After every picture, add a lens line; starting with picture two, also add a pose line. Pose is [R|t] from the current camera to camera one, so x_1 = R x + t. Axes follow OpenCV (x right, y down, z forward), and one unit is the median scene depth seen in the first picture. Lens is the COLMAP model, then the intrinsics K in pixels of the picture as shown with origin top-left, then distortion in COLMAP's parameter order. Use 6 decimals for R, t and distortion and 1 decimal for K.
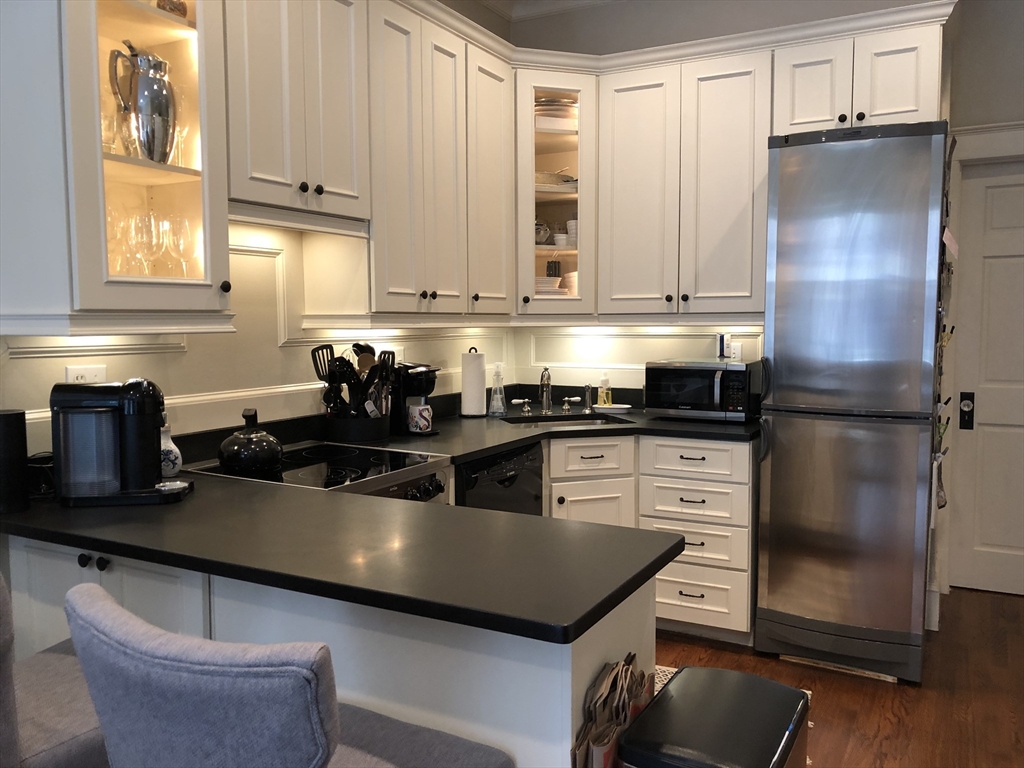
lens RADIAL K [[839.4, 0, 518.6], [0, 839.4, 377.6], [0, 0, 1]] dist [0.050867, -0.075553]
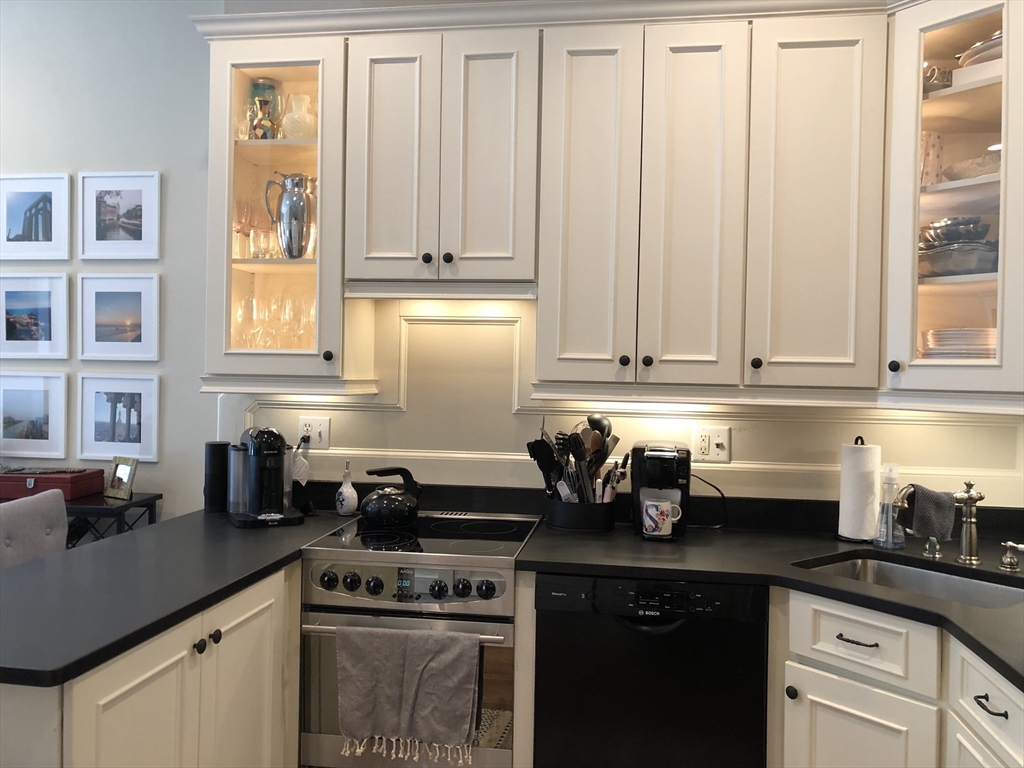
lens RADIAL K [[839.4, 0, 518.6], [0, 839.4, 377.6], [0, 0, 1]] dist [0.050867, -0.075553]
pose [[0.333374, 0.014442, -0.942684, 0.519858], [-0.087459, 0.996045, -0.015670, -0.051838], [0.938729, 0.087670, 0.333318, 0.539916]]
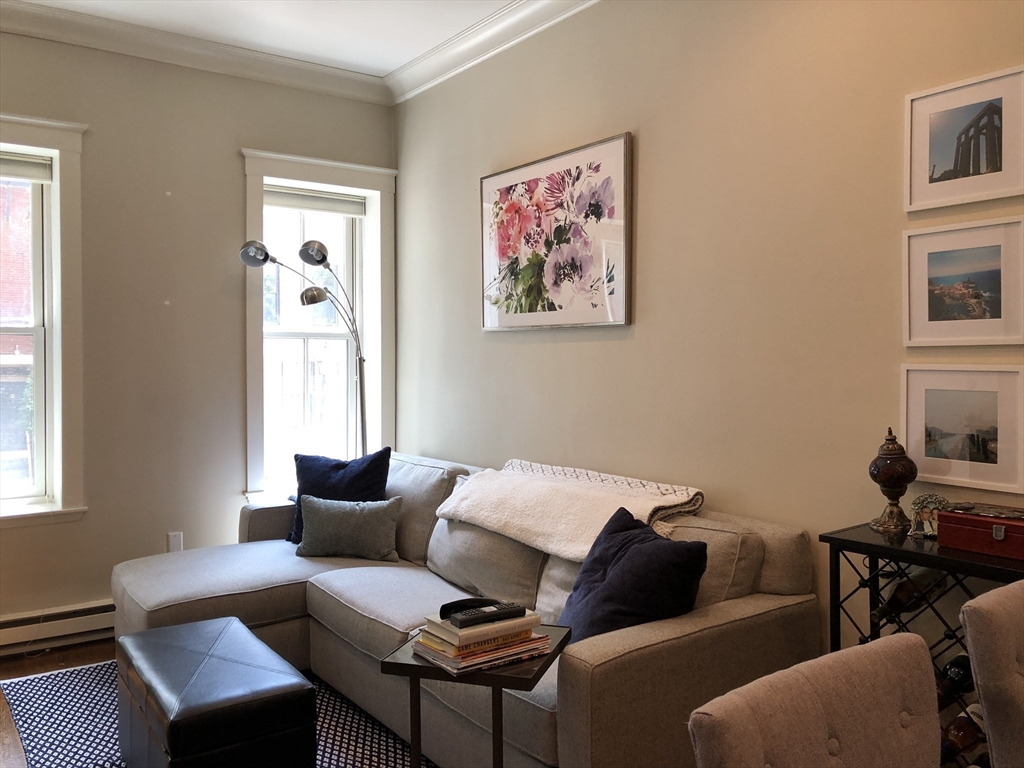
lens RADIAL K [[839.4, 0, 518.6], [0, 839.4, 377.6], [0, 0, 1]] dist [0.050867, -0.075553]
pose [[-0.439279, 0.023053, -0.898055, 0.206738], [-0.066895, 0.996056, 0.058291, -0.031211], [0.895856, 0.085682, -0.436005, 0.328185]]
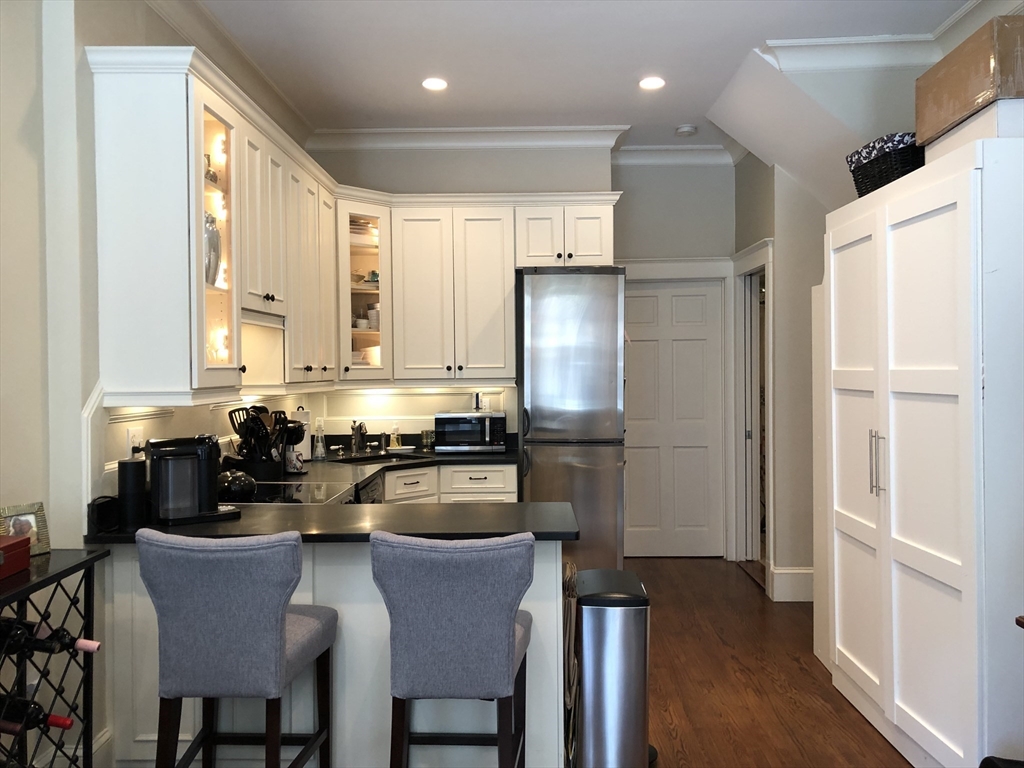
lens RADIAL K [[839.4, 0, 518.6], [0, 839.4, 377.6], [0, 0, 1]] dist [0.050867, -0.075553]
pose [[0.885598, -0.010643, 0.464331, -0.376459], [0.040020, 0.997768, -0.053459, 0.001802], [-0.462726, 0.065925, 0.884047, -0.305933]]
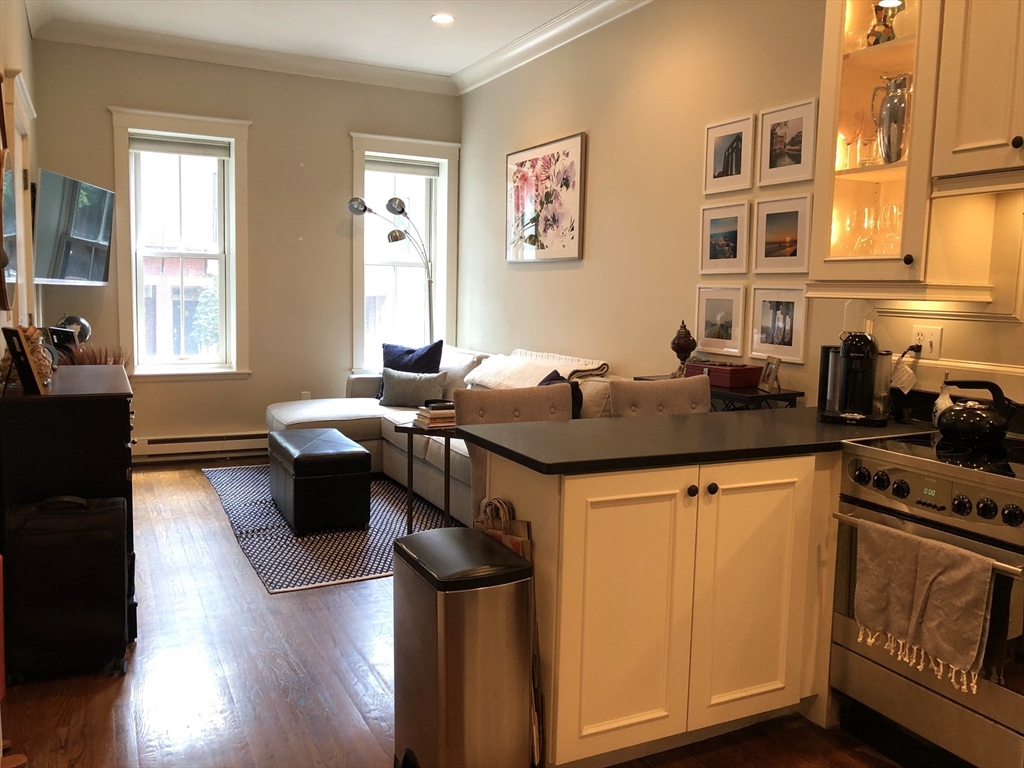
lens RADIAL K [[839.4, 0, 518.6], [0, 839.4, 377.6], [0, 0, 1]] dist [0.050867, -0.075553]
pose [[-0.576316, 0.073365, -0.813927, 0.558458], [-0.083417, 0.985479, 0.147893, -0.047140], [0.812958, 0.153128, -0.561828, 0.774069]]
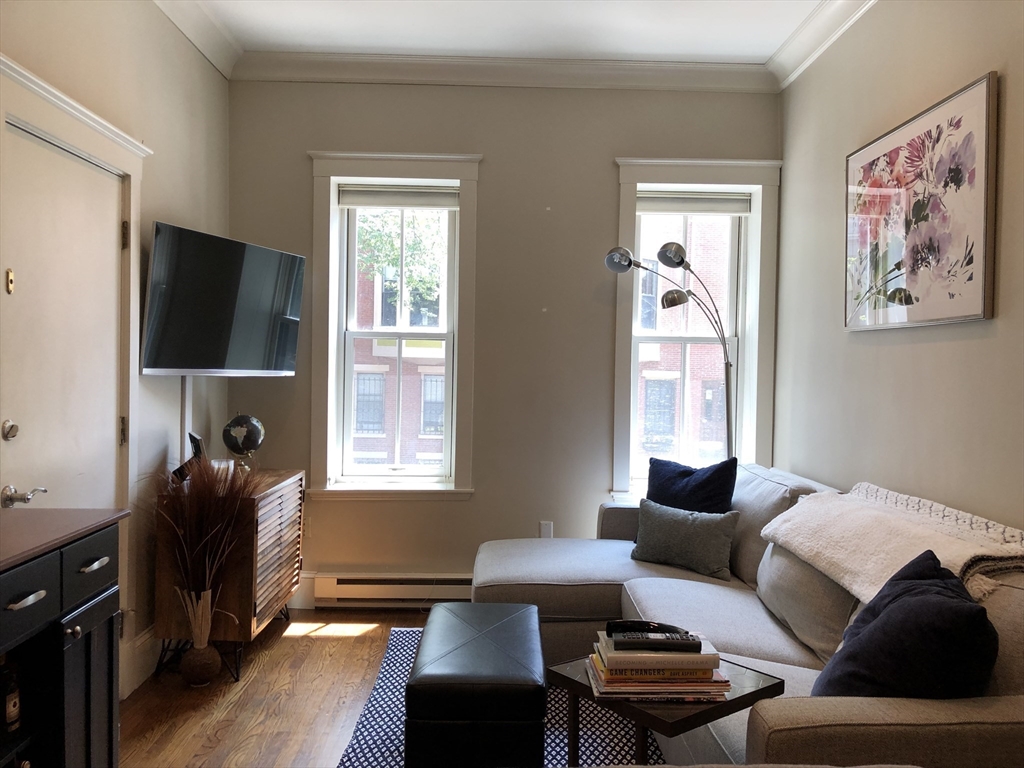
lens RADIAL K [[839.4, 0, 518.6], [0, 839.4, 377.6], [0, 0, 1]] dist [0.050867, -0.075553]
pose [[-0.867157, -0.005550, -0.498005, 0.028340], [-0.052049, 0.995472, 0.079538, -0.029772], [0.495308, 0.094892, -0.863519, 0.456636]]
